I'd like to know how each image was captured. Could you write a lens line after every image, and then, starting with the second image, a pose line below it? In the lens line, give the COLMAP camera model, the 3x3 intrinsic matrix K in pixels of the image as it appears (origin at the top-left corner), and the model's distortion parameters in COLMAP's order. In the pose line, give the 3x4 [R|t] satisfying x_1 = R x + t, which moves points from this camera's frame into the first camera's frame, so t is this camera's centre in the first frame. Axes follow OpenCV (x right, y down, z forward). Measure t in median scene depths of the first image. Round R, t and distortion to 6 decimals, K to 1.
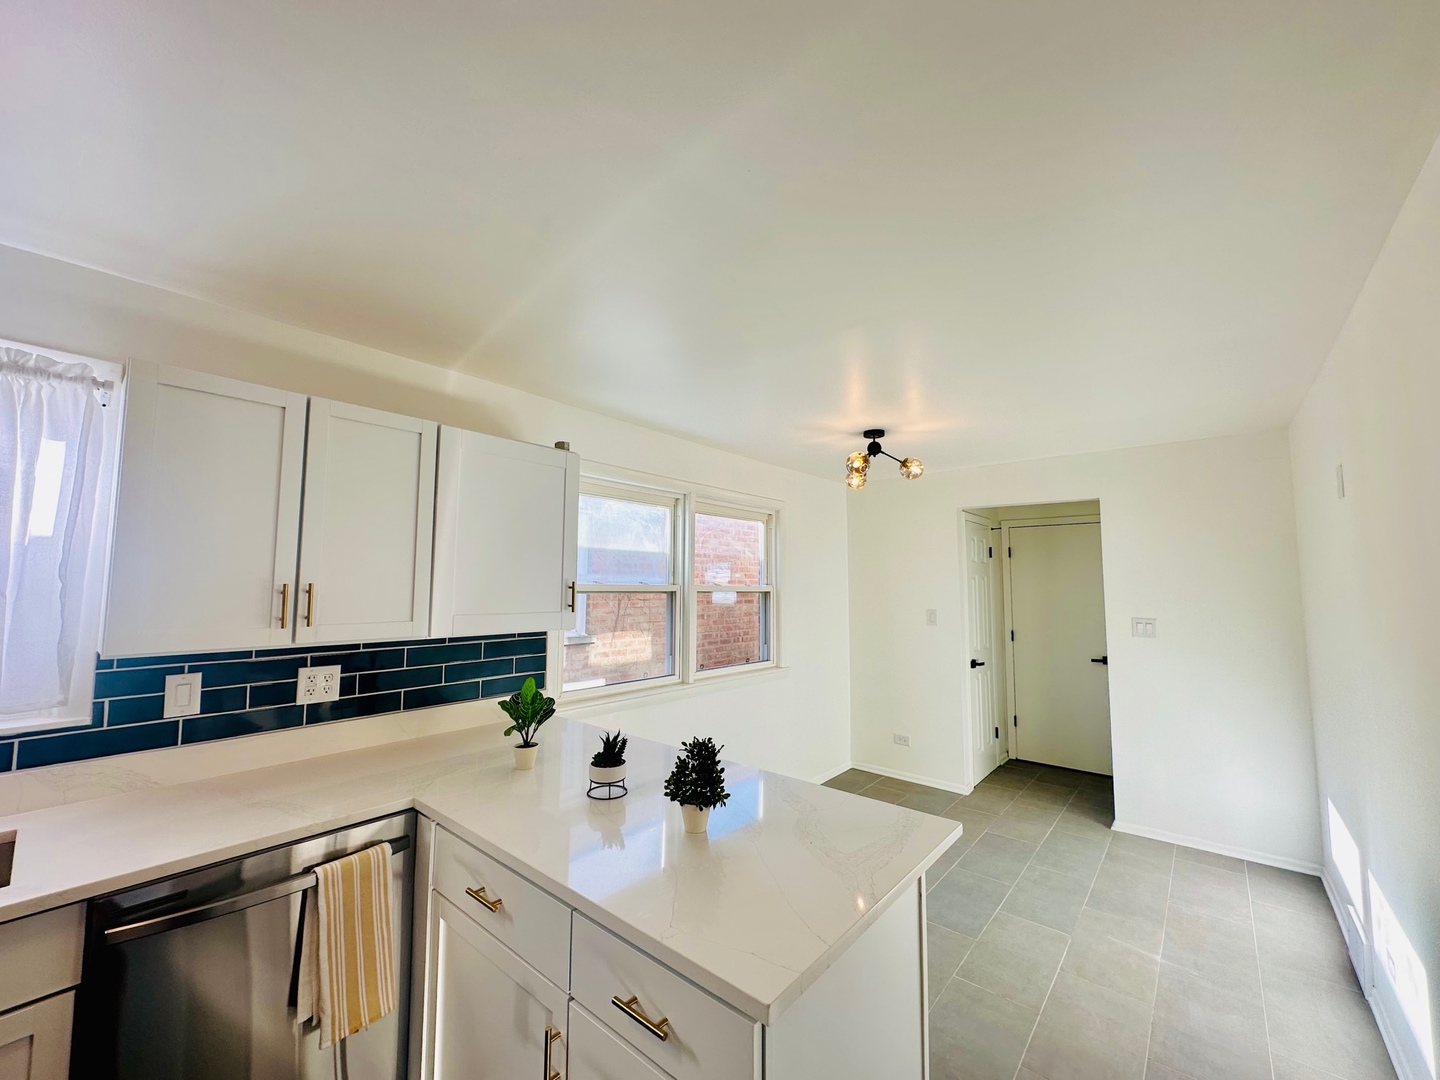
lens RADIAL K [[572.6, 0, 720.0], [0, 572.6, 540.0], [0, 0, 1]] dist [-0.001423, -0.000003]
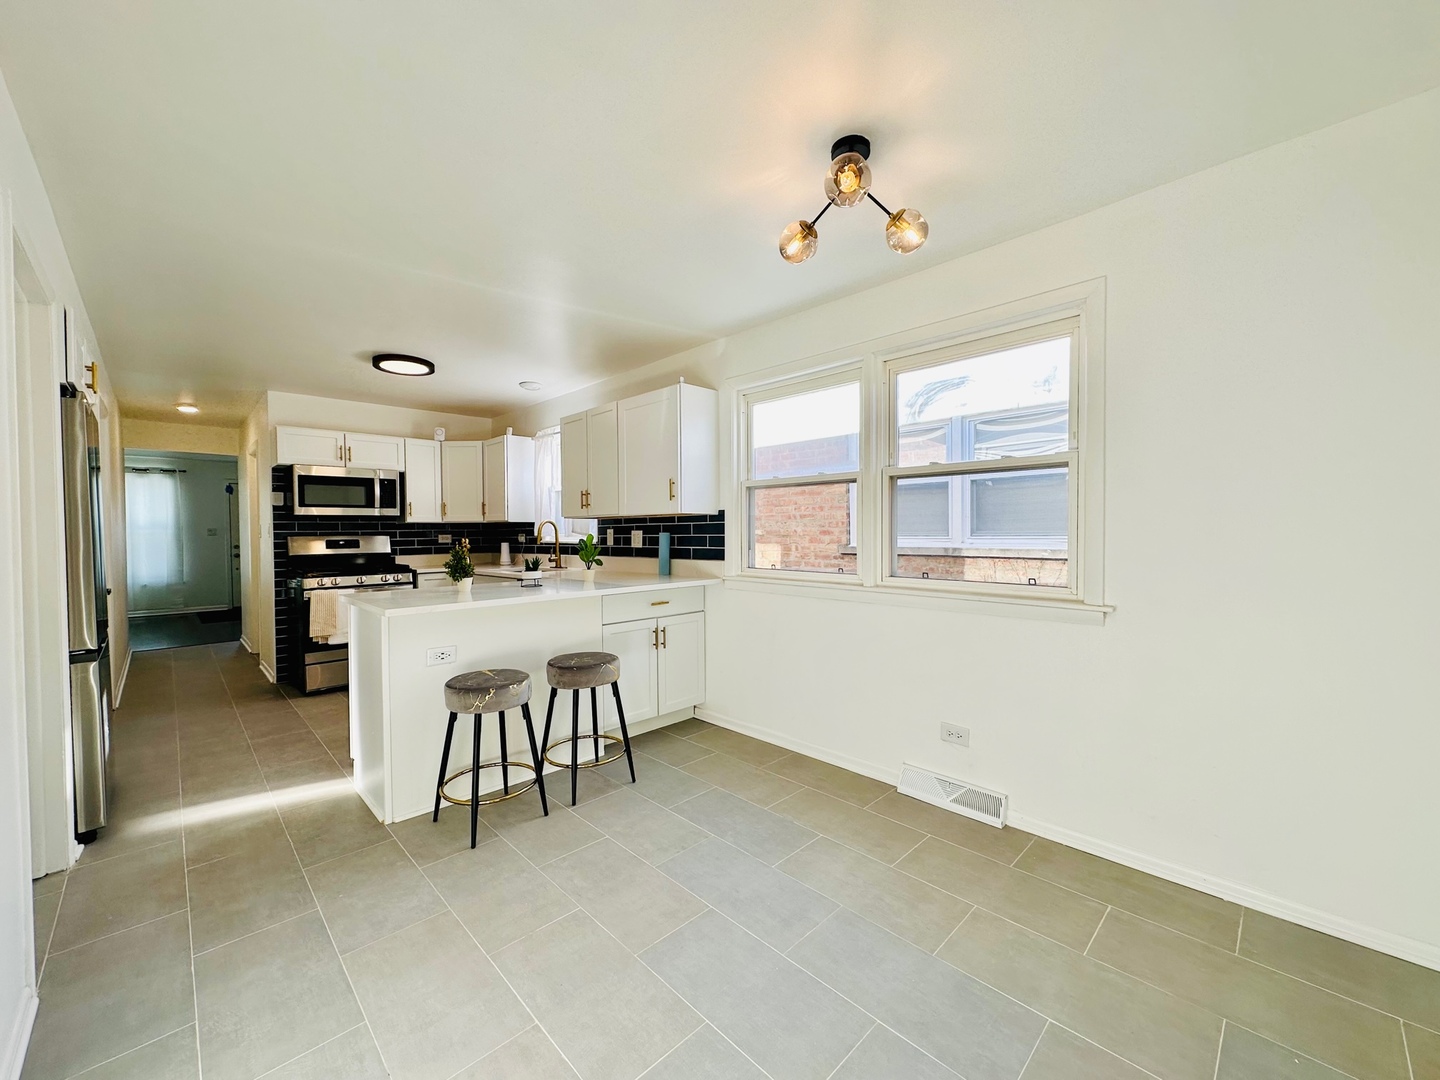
lens RADIAL K [[572.6, 0, 720.0], [0, 572.6, 540.0], [0, 0, 1]] dist [-0.001423, -0.000003]
pose [[-0.089021, 0.014568, -0.995923, 1.077922], [0.090295, 0.995894, 0.006497, 0.213681], [0.991928, -0.089348, -0.089971, 1.177857]]
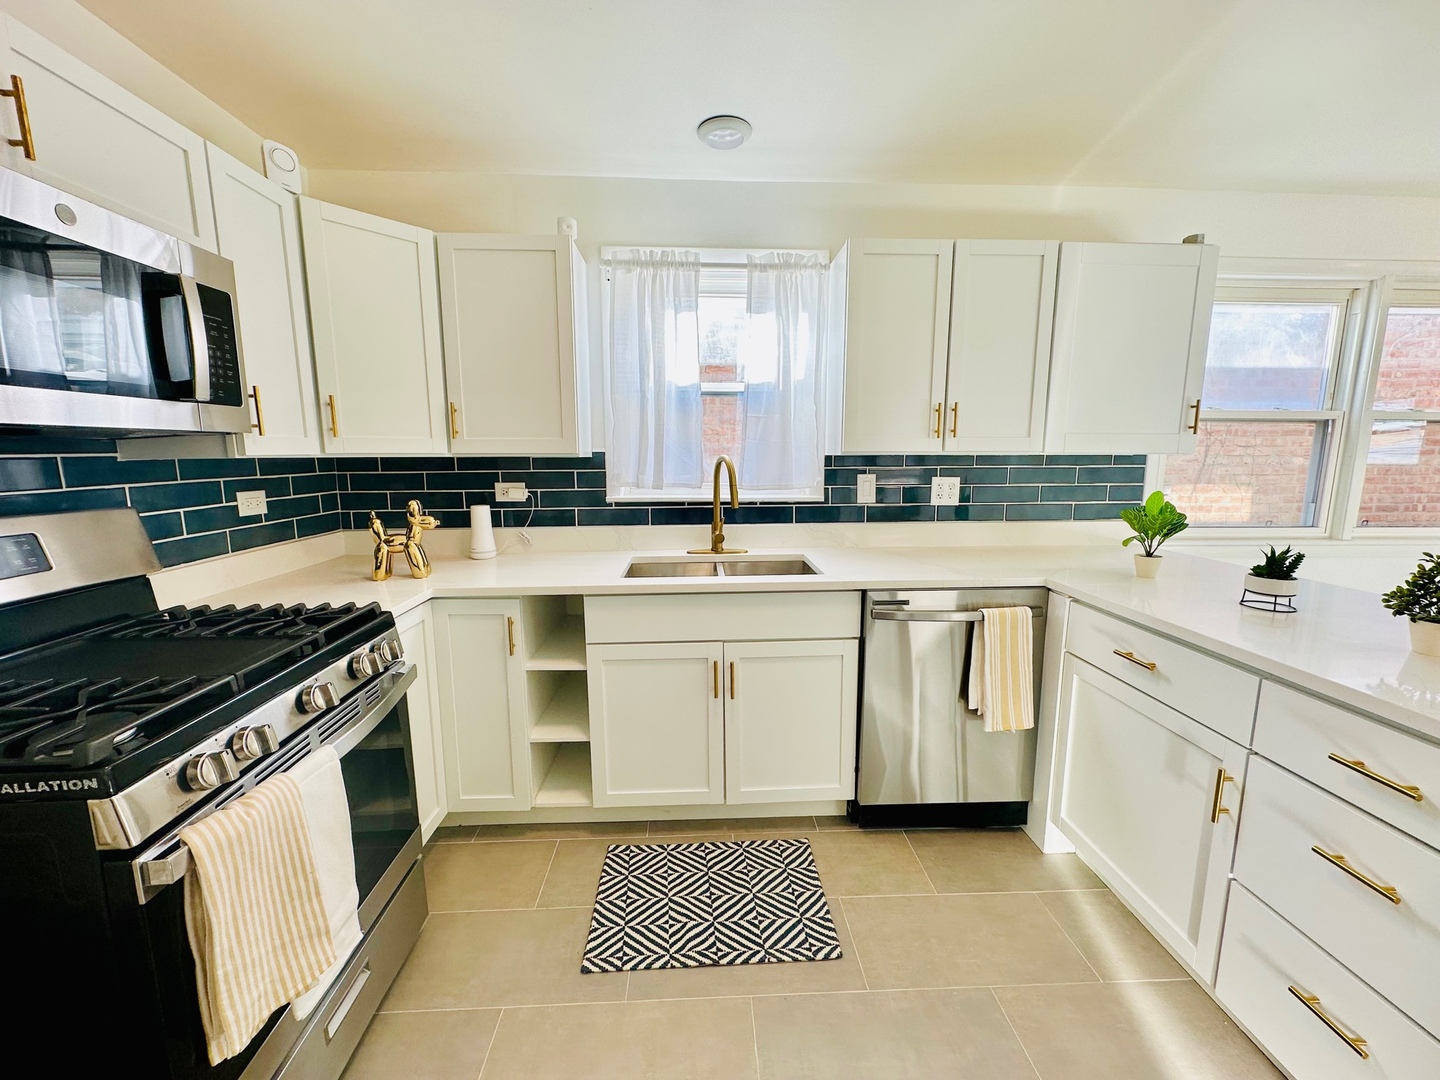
lens RADIAL K [[572.6, 0, 720.0], [0, 572.6, 540.0], [0, 0, 1]] dist [-0.001423, -0.000003]
pose [[0.681100, 0.105592, -0.724537, -0.091465], [0.063018, 0.977421, 0.201686, 0.057464], [0.729474, -0.183028, 0.659067, -0.164810]]
